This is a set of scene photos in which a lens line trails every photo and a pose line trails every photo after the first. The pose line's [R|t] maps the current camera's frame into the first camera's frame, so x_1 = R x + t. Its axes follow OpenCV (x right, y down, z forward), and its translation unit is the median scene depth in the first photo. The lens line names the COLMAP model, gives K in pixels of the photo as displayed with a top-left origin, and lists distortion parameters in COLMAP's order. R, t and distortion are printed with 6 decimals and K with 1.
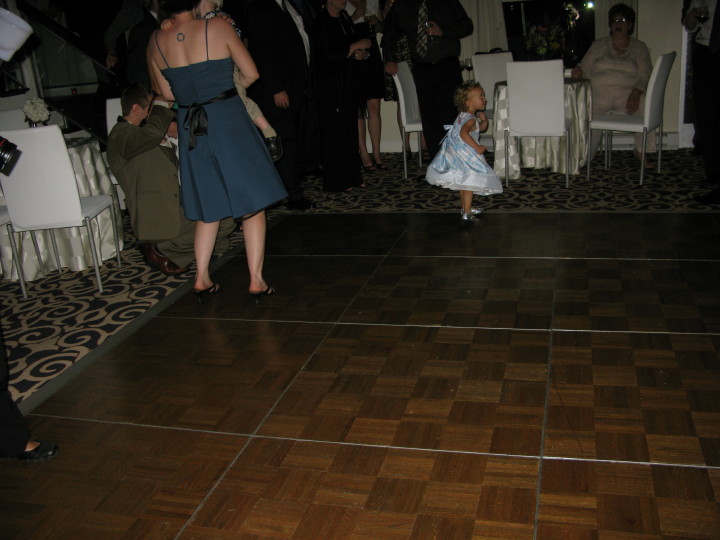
lens RADIAL K [[722.1, 0, 365.5], [0, 722.1, 271.4], [0, 0, 1]] dist [-0.098241, 0.000000]
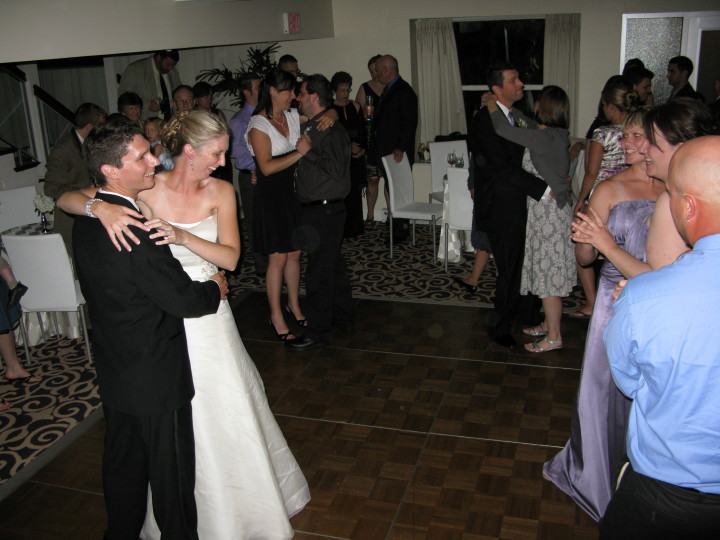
lens RADIAL K [[722.1, 0, 359.1], [0, 722.1, 265.7], [0, 0, 1]] dist [-0.098241, 0.000000]
pose [[0.998638, 0.050798, -0.011944, 0.109122], [-0.050946, 0.998624, -0.012433, -0.162560], [0.011296, 0.013025, 0.999851, -0.249319]]
